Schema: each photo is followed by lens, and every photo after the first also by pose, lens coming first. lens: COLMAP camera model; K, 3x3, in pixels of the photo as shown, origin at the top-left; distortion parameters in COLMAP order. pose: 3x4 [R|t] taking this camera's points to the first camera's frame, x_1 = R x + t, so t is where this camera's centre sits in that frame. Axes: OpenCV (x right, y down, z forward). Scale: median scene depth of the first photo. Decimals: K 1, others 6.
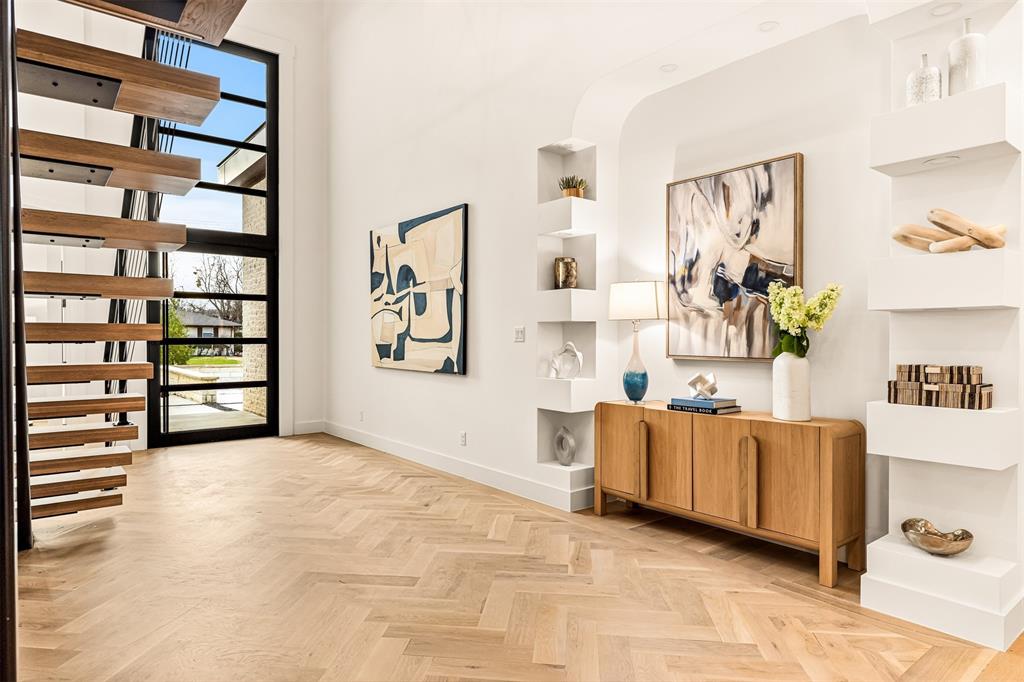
lens RADIAL K [[600.5, 0, 504.6], [0, 600.5, 344.5], [0, 0, 1]] dist [-0.003920, 0.000359]
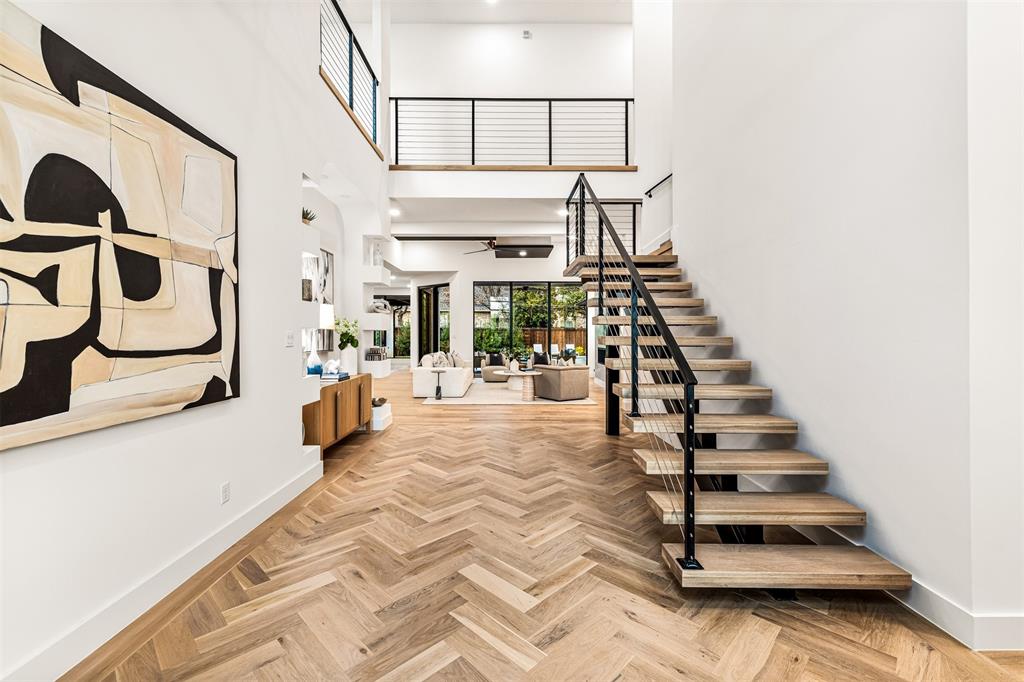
lens RADIAL K [[434.8, 0, 506.4], [0, 434.8, 335.1], [0, 0, 1]] dist [0.002300, 0.000806]
pose [[-0.784855, 0.002111, 0.619675, -0.607537], [0.011274, 0.999877, 0.010873, -0.023697], [-0.619576, 0.015520, -0.784783, 1.152814]]
